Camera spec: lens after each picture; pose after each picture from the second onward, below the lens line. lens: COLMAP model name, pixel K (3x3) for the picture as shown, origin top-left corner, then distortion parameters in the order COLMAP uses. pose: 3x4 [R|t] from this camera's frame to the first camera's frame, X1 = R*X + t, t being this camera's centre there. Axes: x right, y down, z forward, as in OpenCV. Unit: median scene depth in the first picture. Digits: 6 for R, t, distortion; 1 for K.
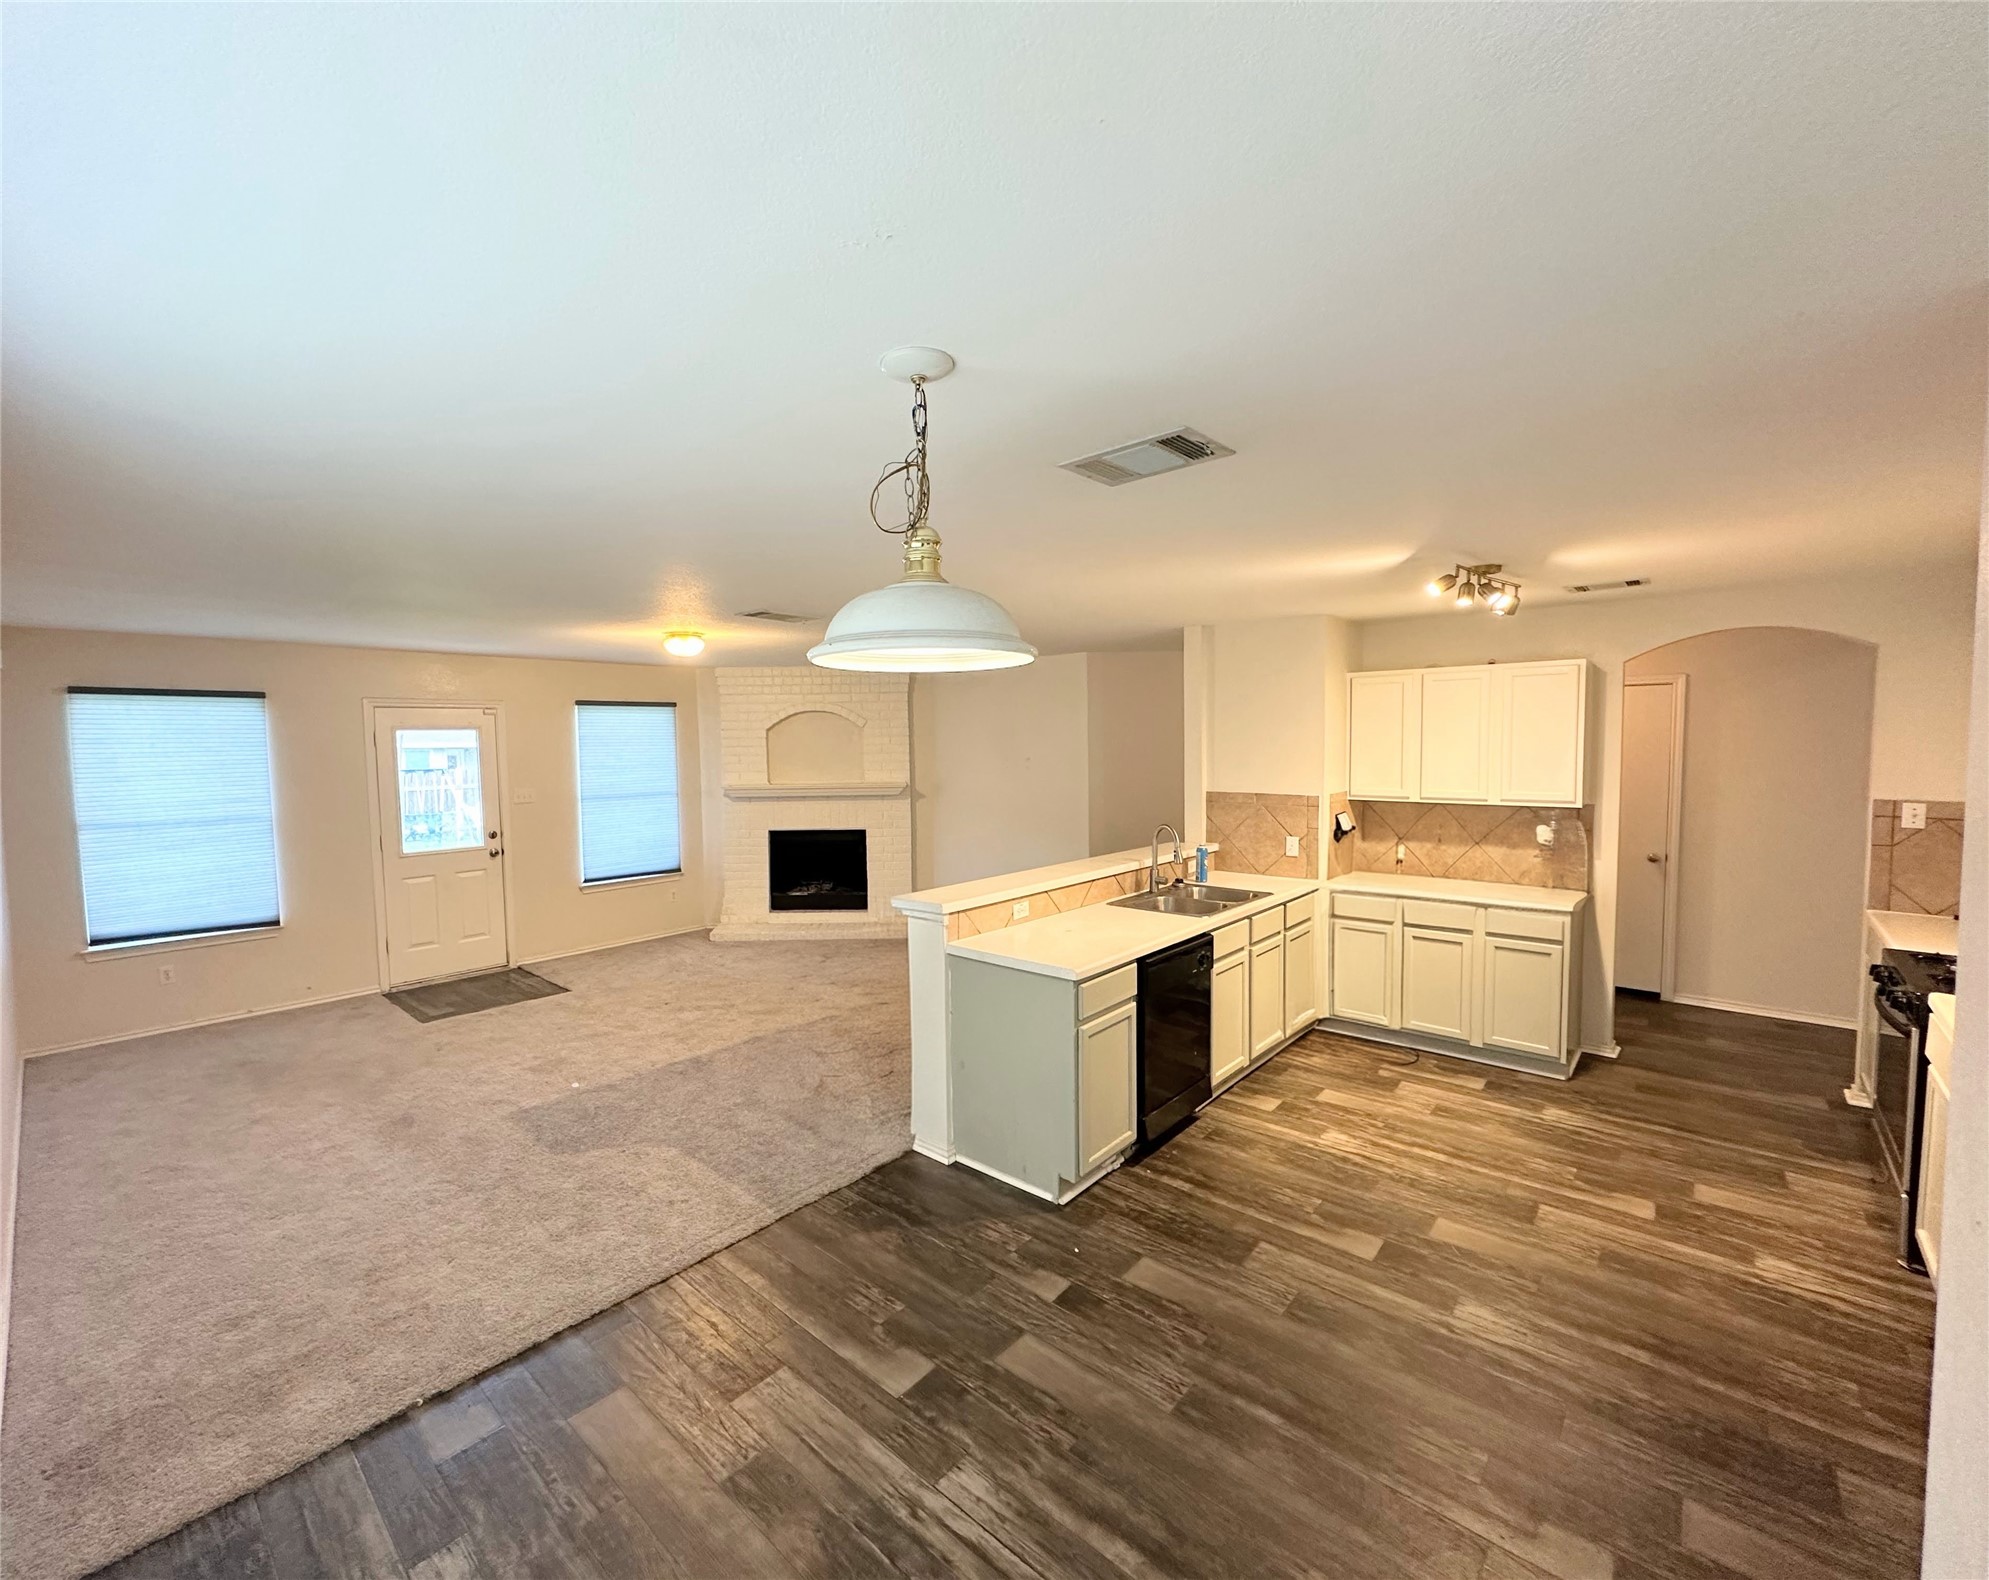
lens RADIAL K [[823.7, 0, 955.8], [0, 823.7, 790.1], [0, 0, 1]] dist [-0.003710, -0.000214]
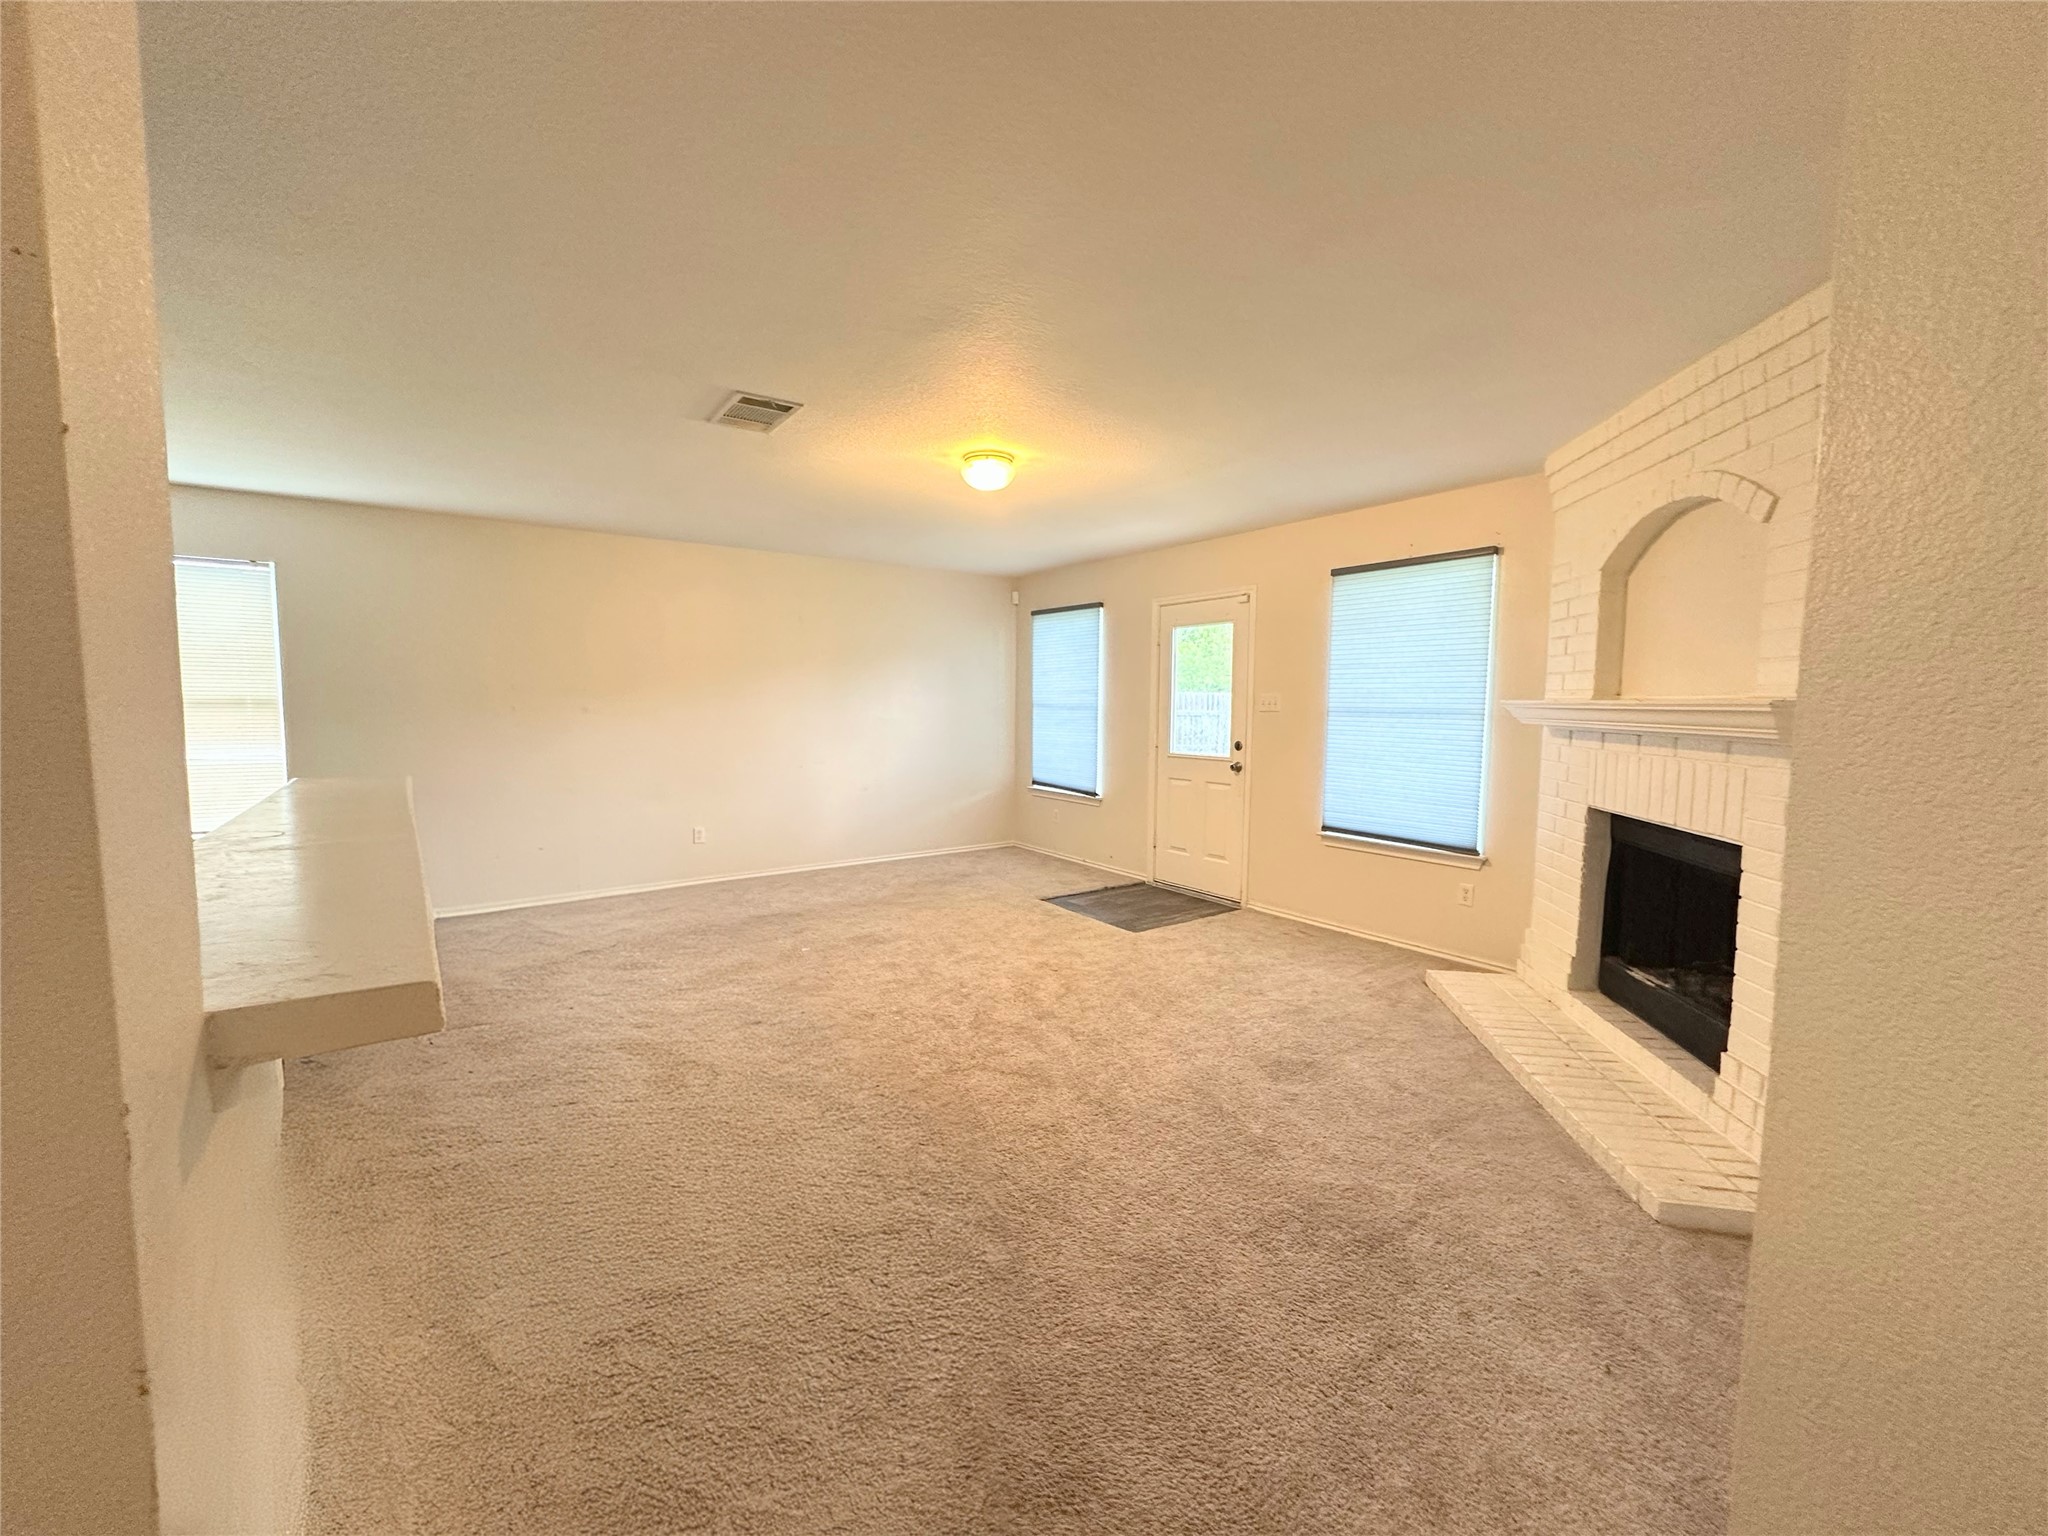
lens RADIAL K [[811.9, 0, 1024.0], [0, 811.9, 768.0], [0, 0, 1]] dist [0.001538, 0.000596]
pose [[-0.196905, 0.091648, -0.976130, 0.525342], [-0.063065, 0.992375, 0.105895, 0.004161], [0.978392, 0.082411, -0.189624, 1.657603]]
